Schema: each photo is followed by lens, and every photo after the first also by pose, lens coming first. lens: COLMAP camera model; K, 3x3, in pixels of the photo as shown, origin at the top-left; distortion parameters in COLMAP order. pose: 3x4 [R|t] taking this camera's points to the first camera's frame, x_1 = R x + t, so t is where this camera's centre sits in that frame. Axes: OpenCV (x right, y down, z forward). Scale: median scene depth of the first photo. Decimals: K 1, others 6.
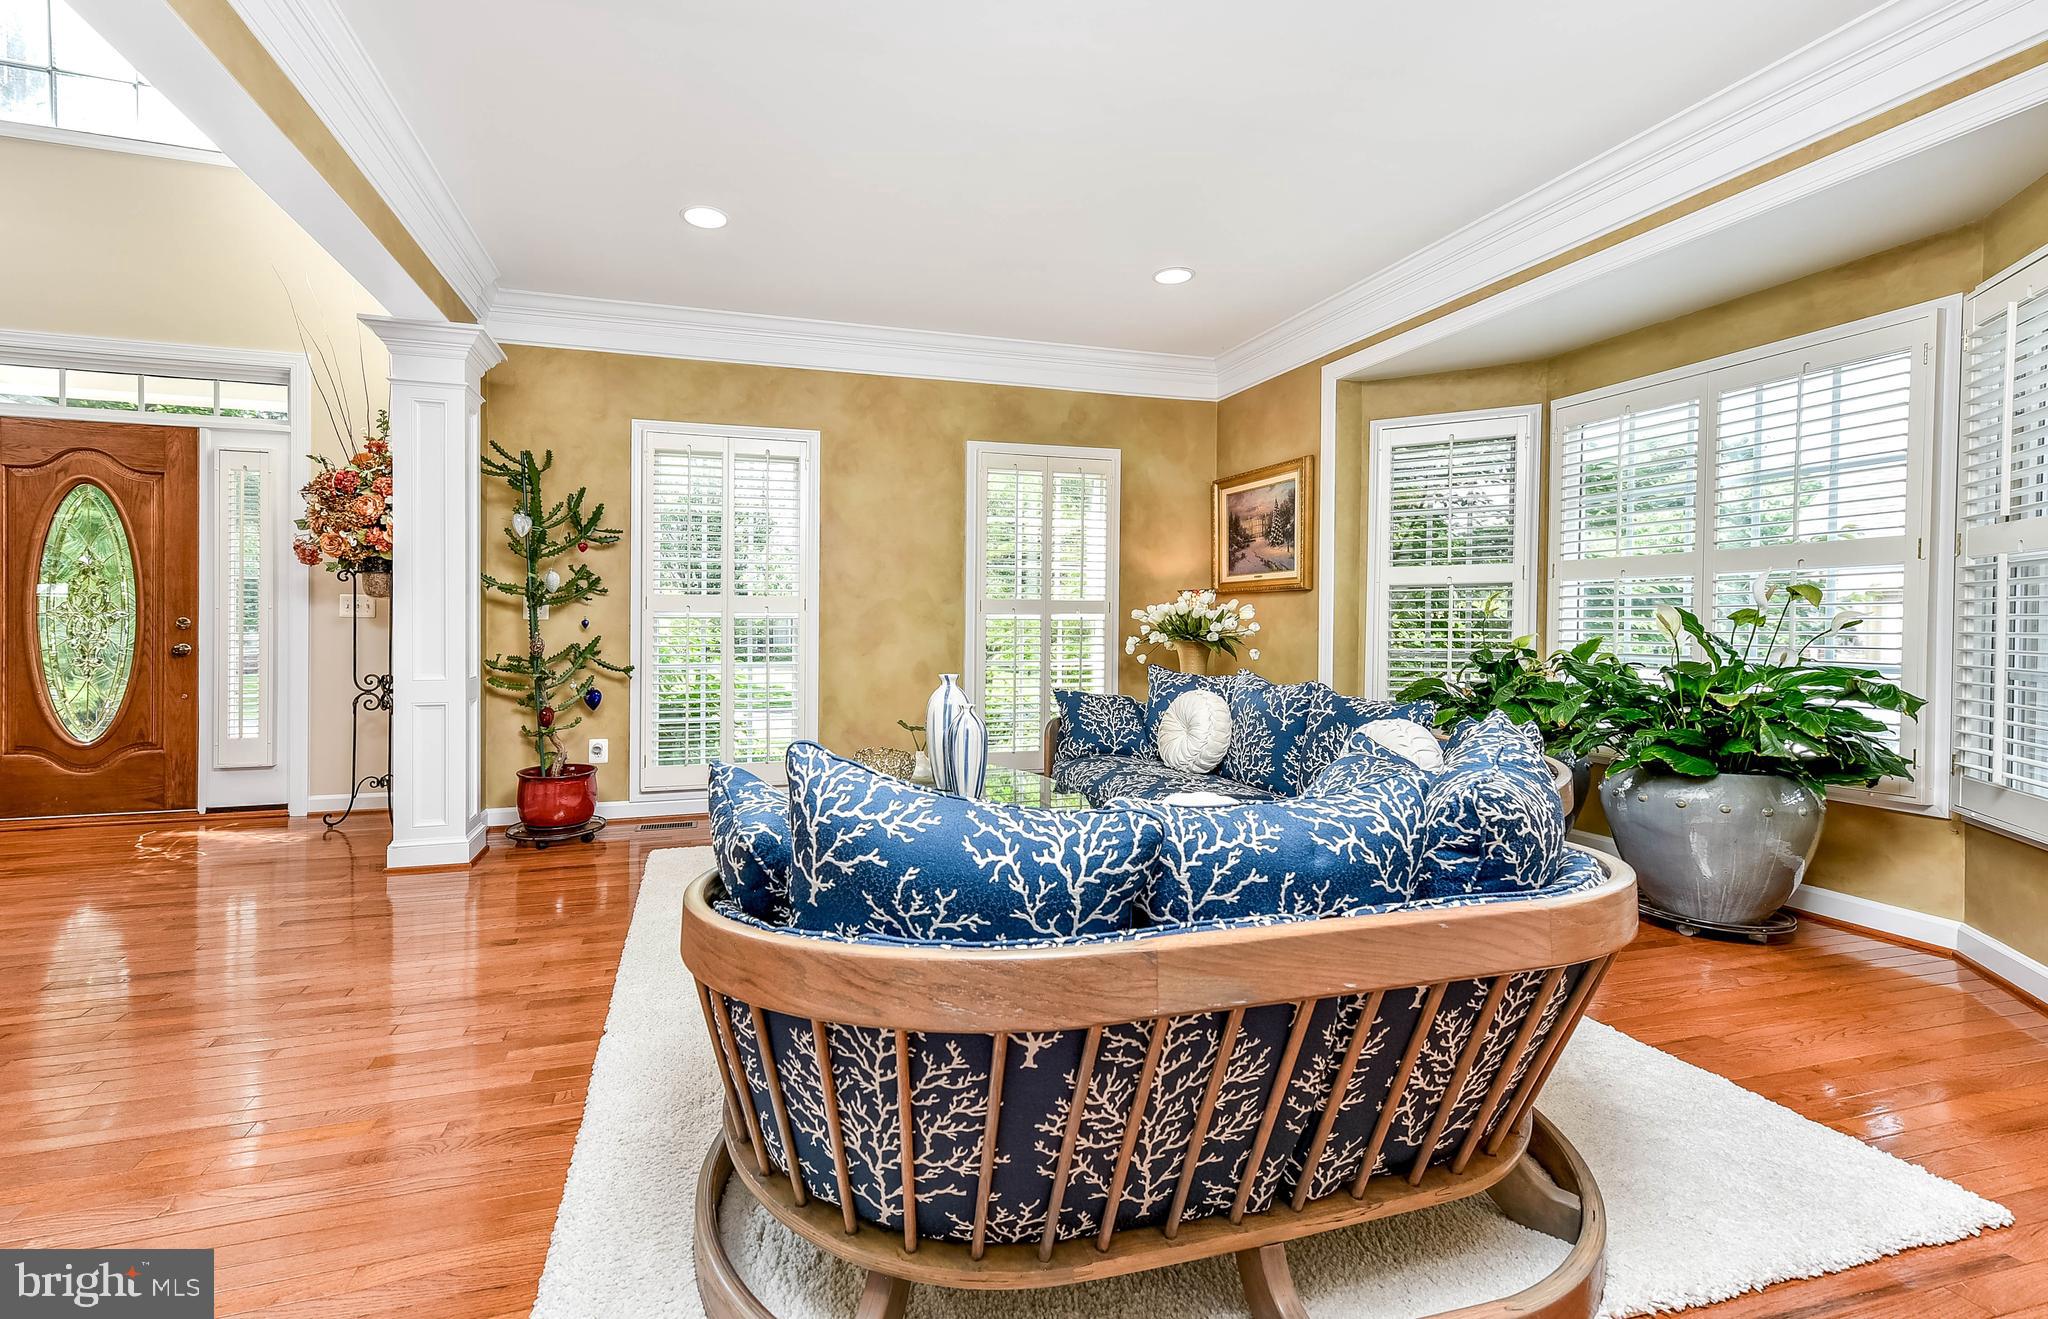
lens RADIAL K [[830.3, 0, 995.8], [0, 830.3, 655.8], [0, 0, 1]] dist [-0.000271, 0.000076]
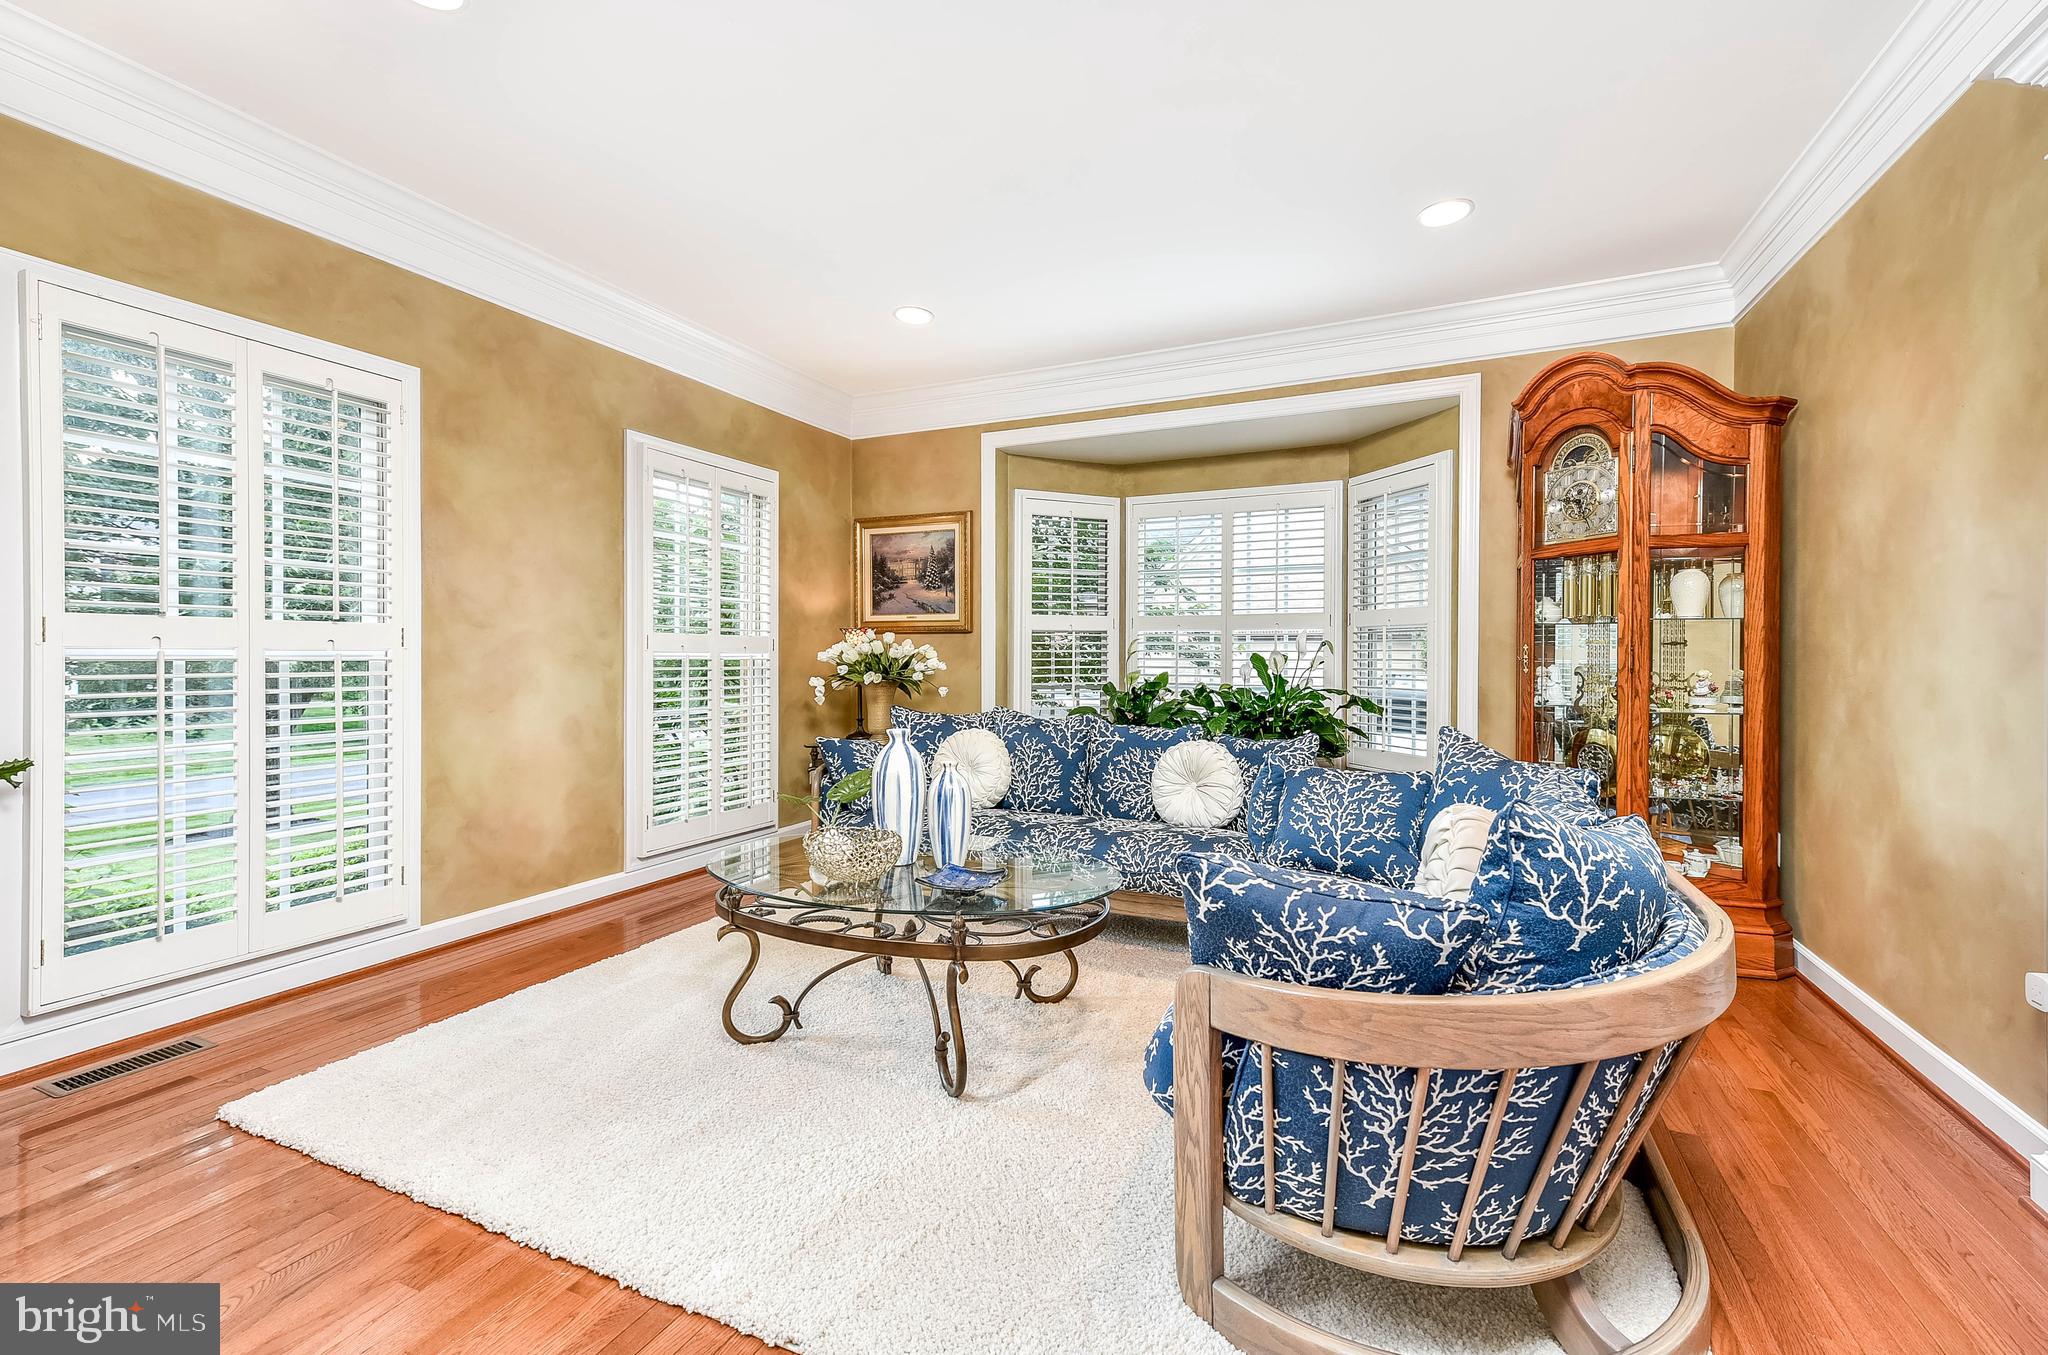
lens RADIAL K [[848.4, 0, 1024.0], [0, 848.4, 677.5], [0, 0, 1]] dist [0.000546, 0.000198]
pose [[0.635150, -0.018522, 0.772166, -0.427413], [0.027678, 0.999616, 0.001211, -0.017958], [-0.771893, 0.020602, 0.635419, 0.220399]]
